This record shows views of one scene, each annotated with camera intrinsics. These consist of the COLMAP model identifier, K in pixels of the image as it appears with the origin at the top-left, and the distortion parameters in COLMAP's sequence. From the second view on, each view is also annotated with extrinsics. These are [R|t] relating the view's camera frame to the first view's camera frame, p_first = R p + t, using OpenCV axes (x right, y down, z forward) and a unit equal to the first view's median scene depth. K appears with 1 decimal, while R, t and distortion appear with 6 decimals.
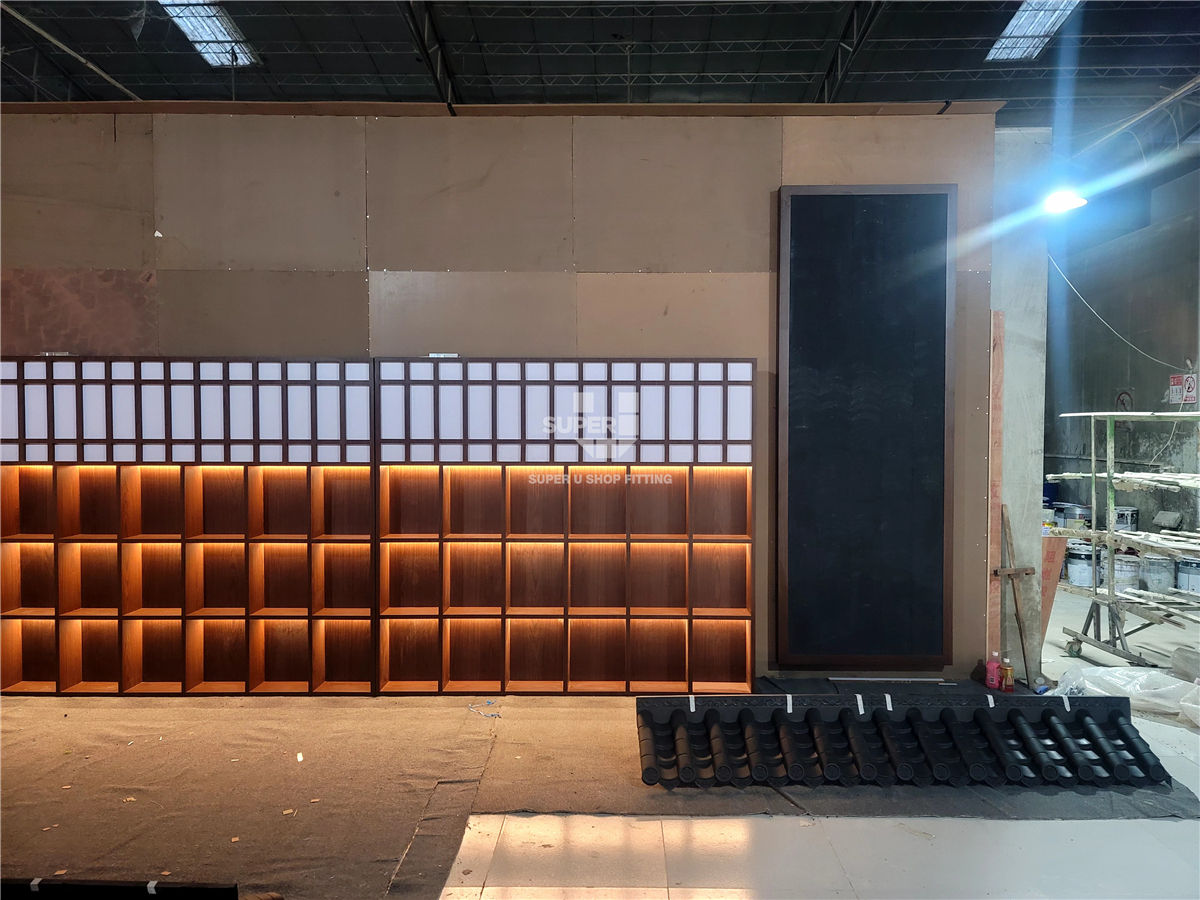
lens RADIAL K [[887.4, 0, 609.6], [0, 887.4, 445.7], [0, 0, 1]] dist [0.049341, -0.016218]
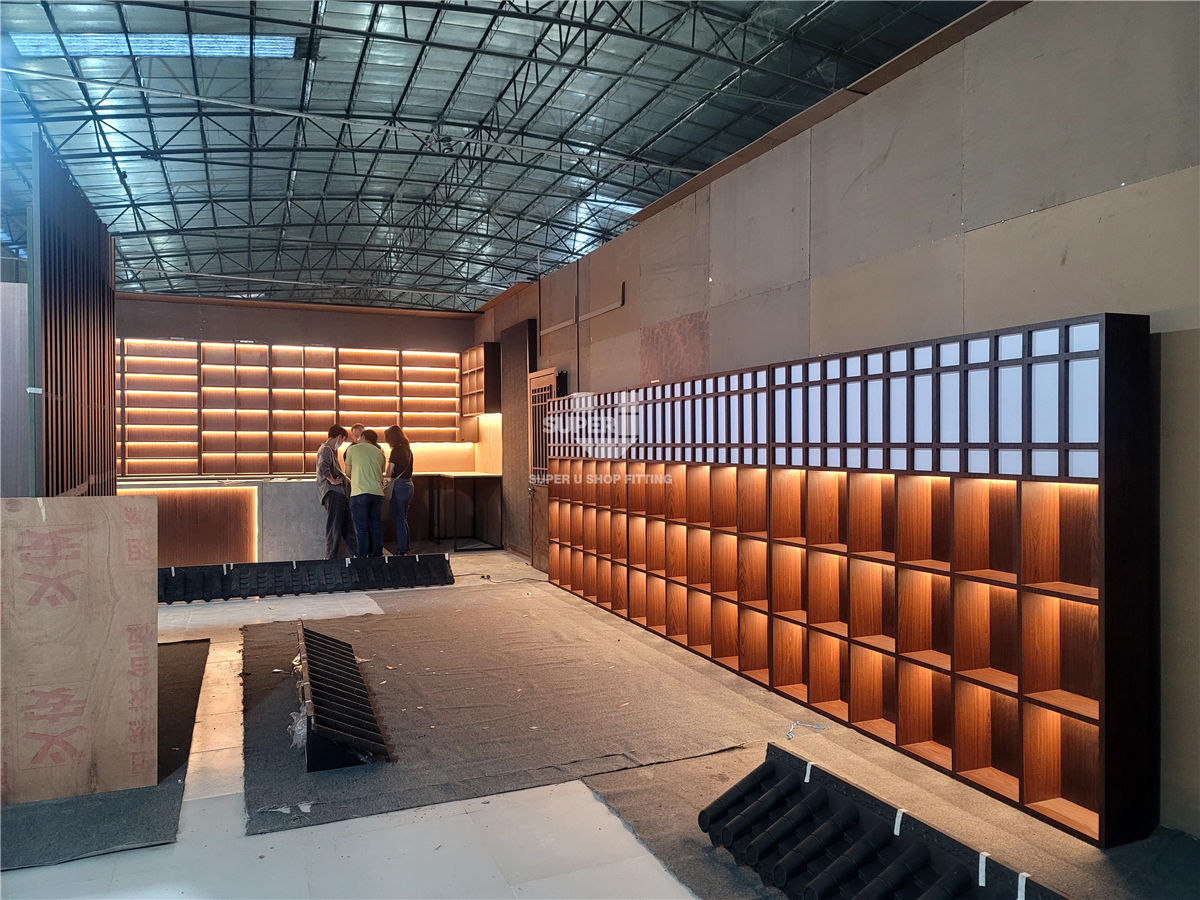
lens RADIAL K [[887.4, 0, 611.6], [0, 887.4, 454.6], [0, 0, 1]] dist [0.049341, -0.016218]
pose [[0.379461, 0.009371, -0.925160, 0.426845], [-0.010265, 0.999930, 0.005918, 0.001070], [0.925151, 0.007251, 0.379530, 0.296988]]
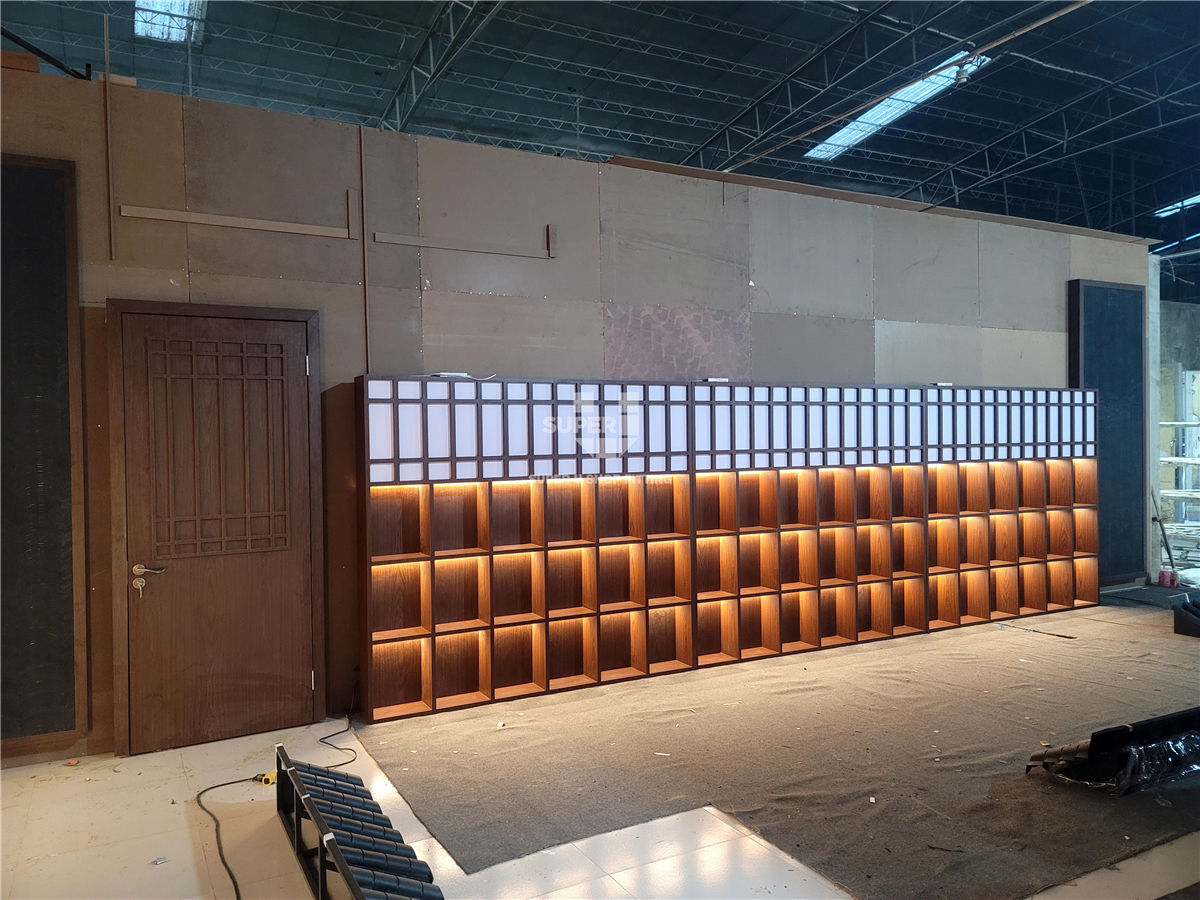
lens RADIAL K [[887.4, 0, 642.9], [0, 887.4, 451.0], [0, 0, 1]] dist [0.049341, -0.016218]
pose [[0.868957, -0.021454, 0.494423, -0.898248], [0.028730, 0.999562, -0.007121, -0.001116], [-0.494053, 0.020393, 0.869192, 0.016056]]
